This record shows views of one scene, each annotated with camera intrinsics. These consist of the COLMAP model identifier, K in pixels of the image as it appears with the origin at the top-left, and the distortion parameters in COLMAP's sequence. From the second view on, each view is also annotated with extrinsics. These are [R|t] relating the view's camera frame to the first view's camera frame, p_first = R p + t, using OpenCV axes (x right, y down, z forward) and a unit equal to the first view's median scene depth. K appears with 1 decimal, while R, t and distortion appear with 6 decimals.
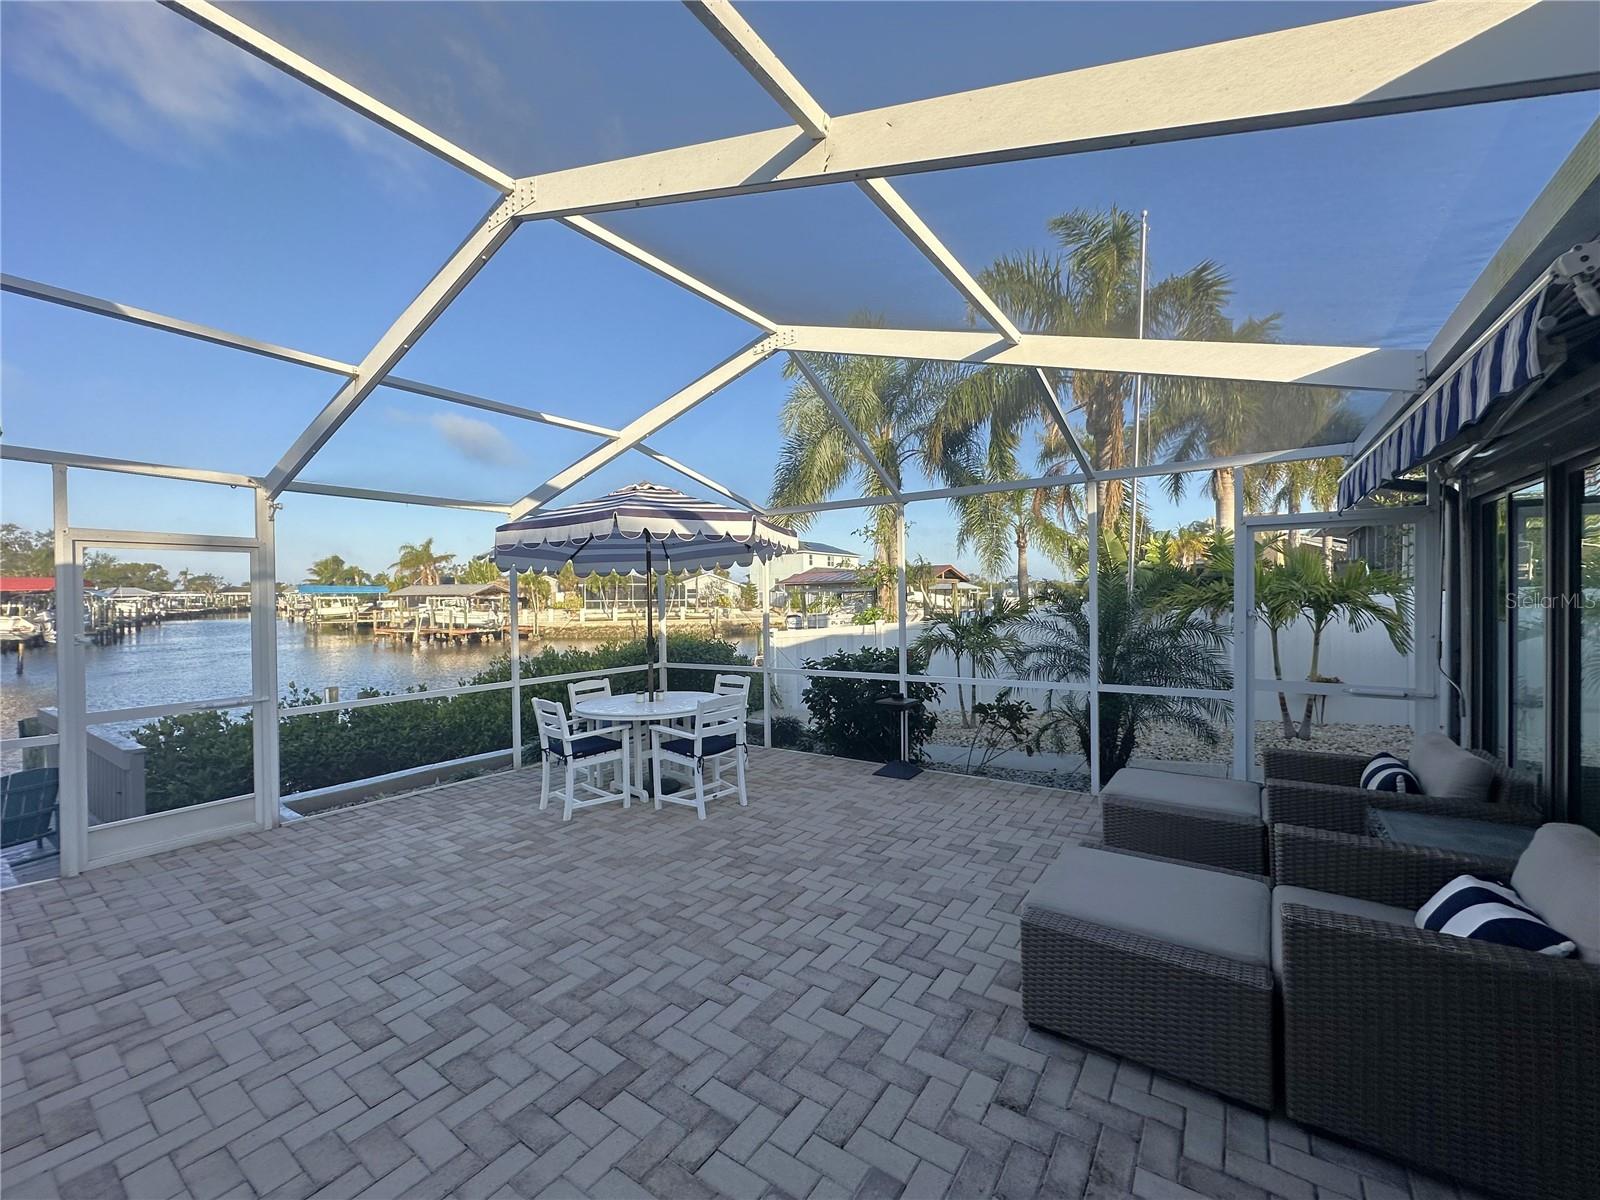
lens RADIAL K [[639.5, 0, 800.0], [0, 639.5, 600.0], [0, 0, 1]] dist [-0.003035, -0.000108]
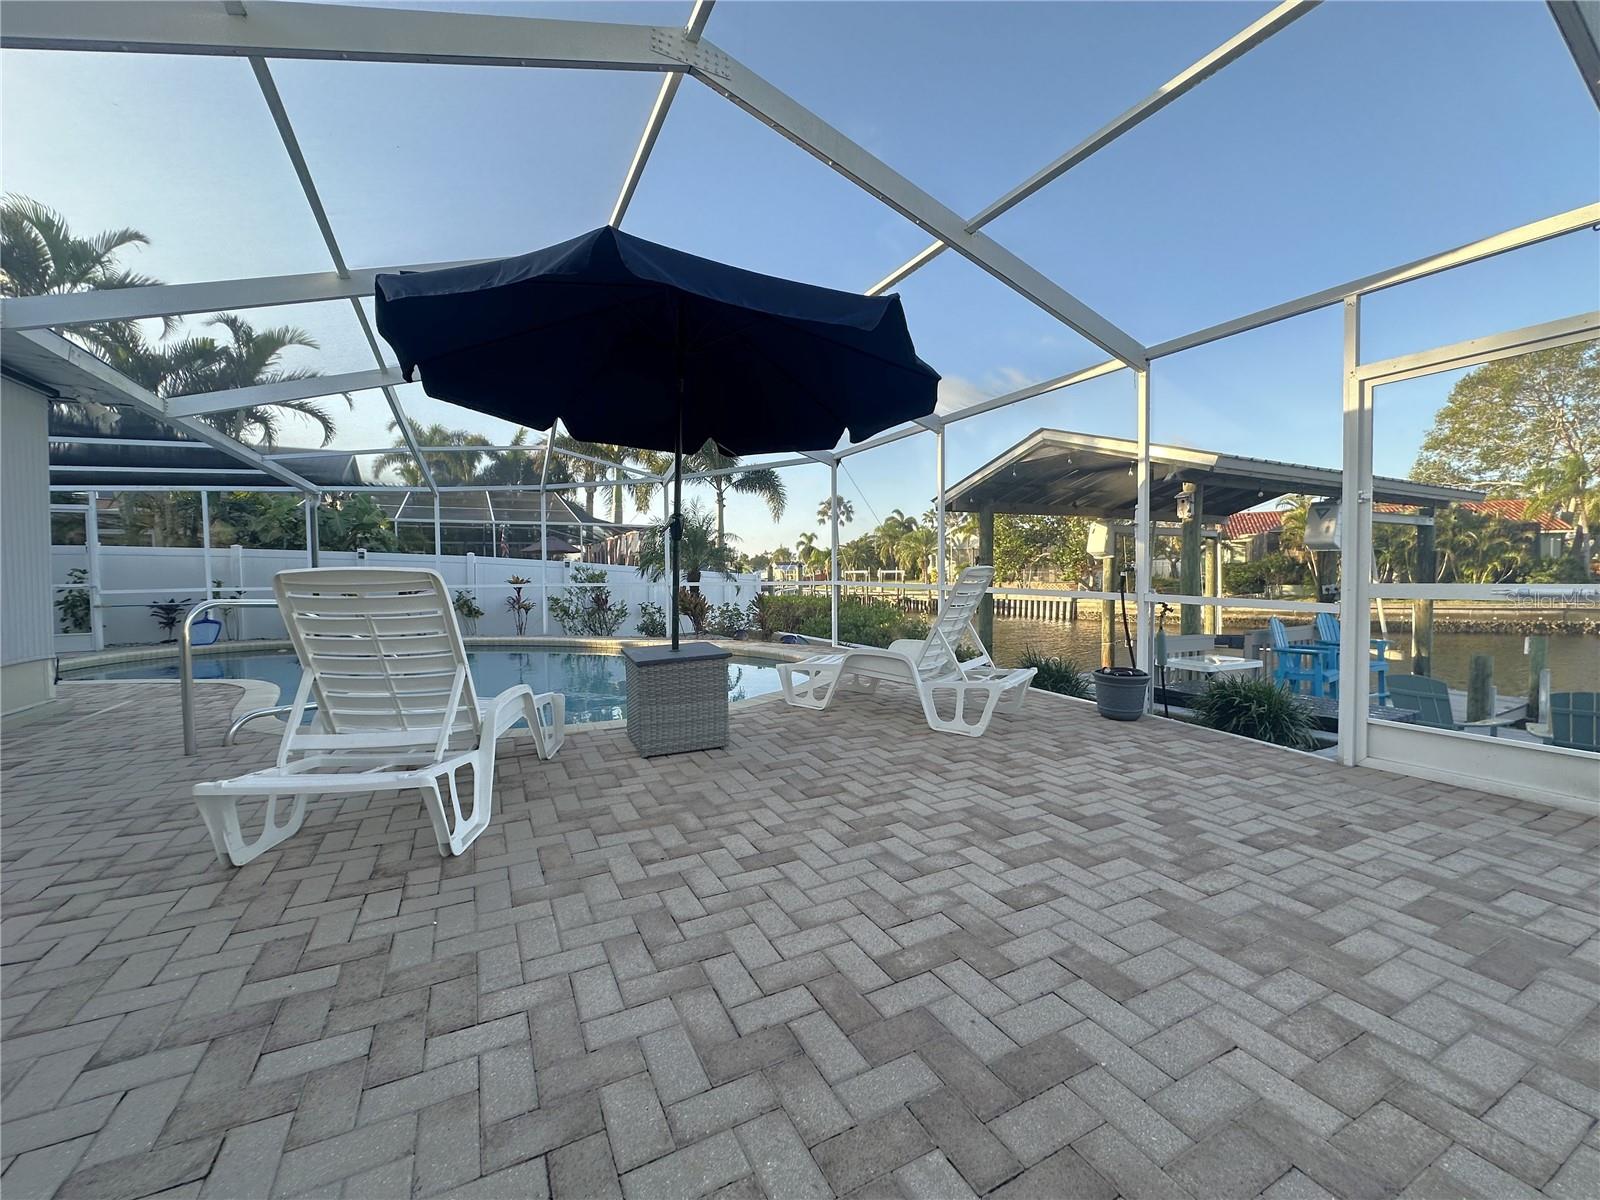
lens RADIAL K [[639.5, 0, 800.0], [0, 639.5, 600.0], [0, 0, 1]] dist [-0.003035, -0.000108]
pose [[-0.470459, 0.048795, -0.881072, -0.000888], [0.006114, 0.998626, 0.052041, 0.010507], [0.882401, 0.019097, -0.470111, 0.050721]]
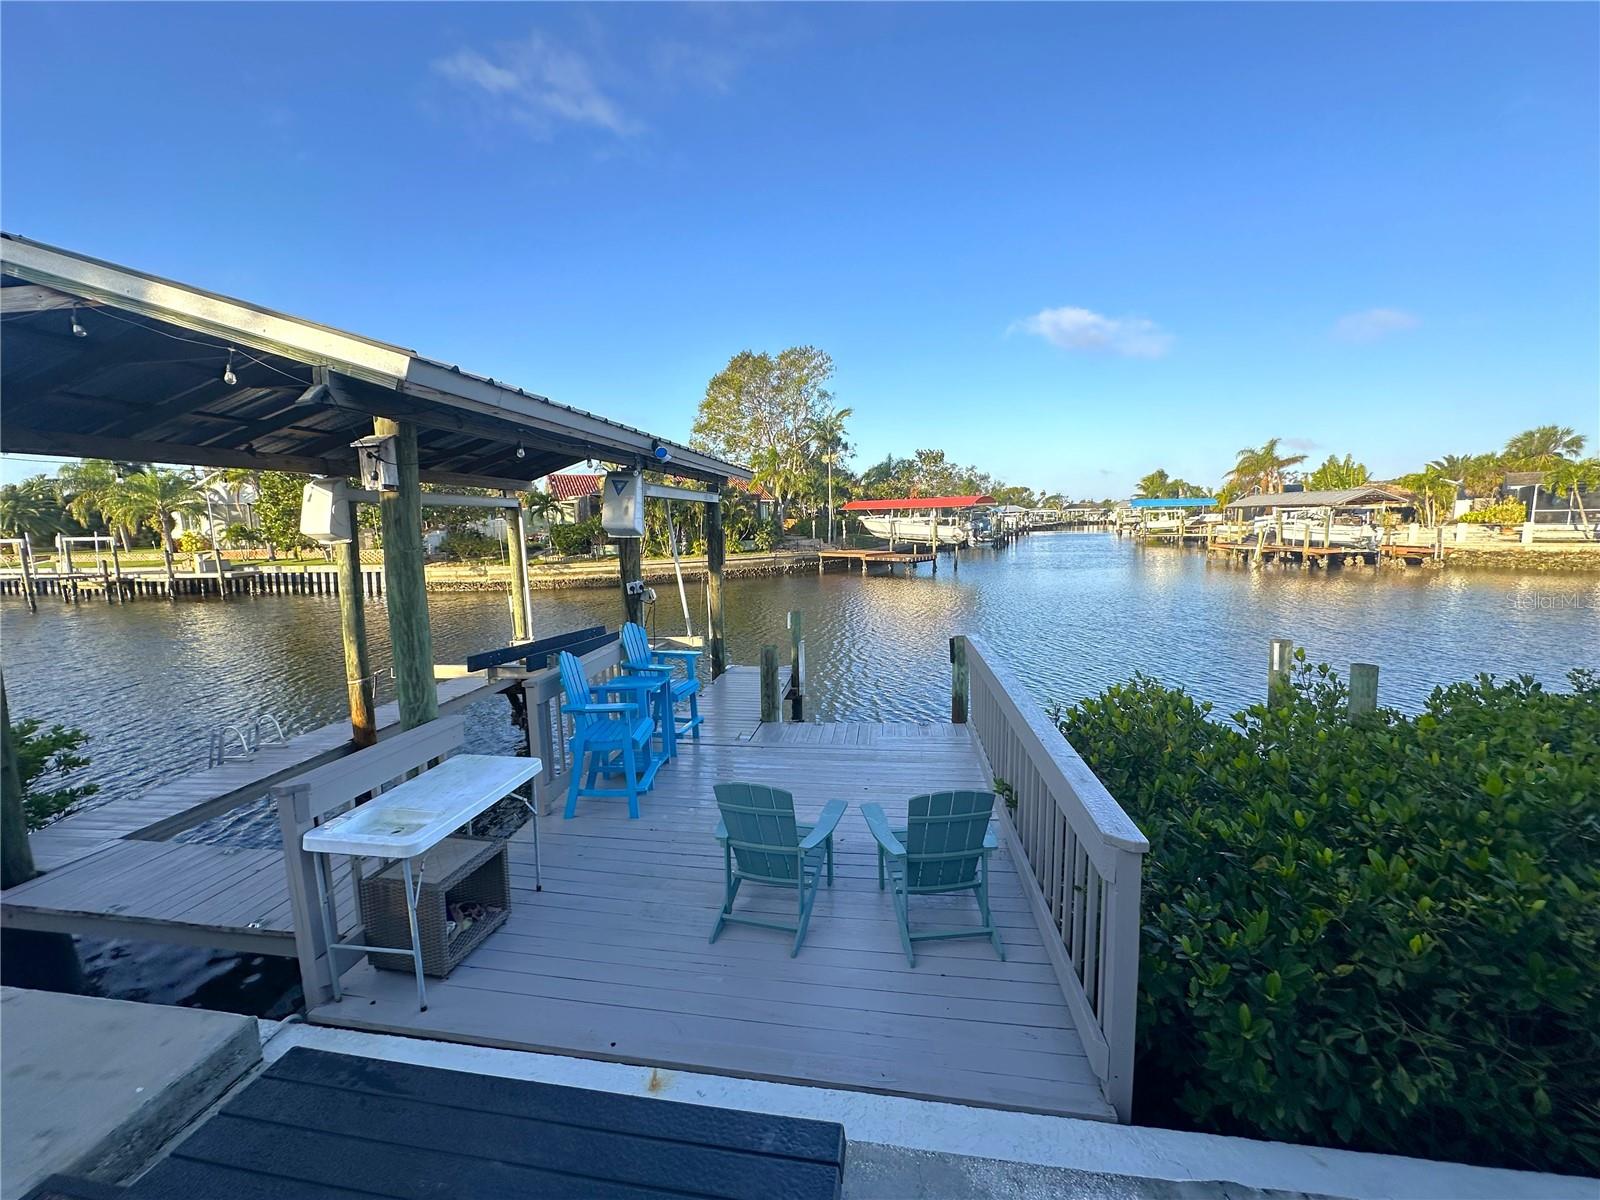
lens RADIAL K [[639.5, 0, 800.0], [0, 639.5, 600.0], [0, 0, 1]] dist [-0.003035, -0.000108]
pose [[0.430841, 0.112042, -0.895446, -0.084287], [0.007568, 0.991779, 0.127737, 0.003515], [0.902396, -0.061811, 0.426451, 0.069565]]
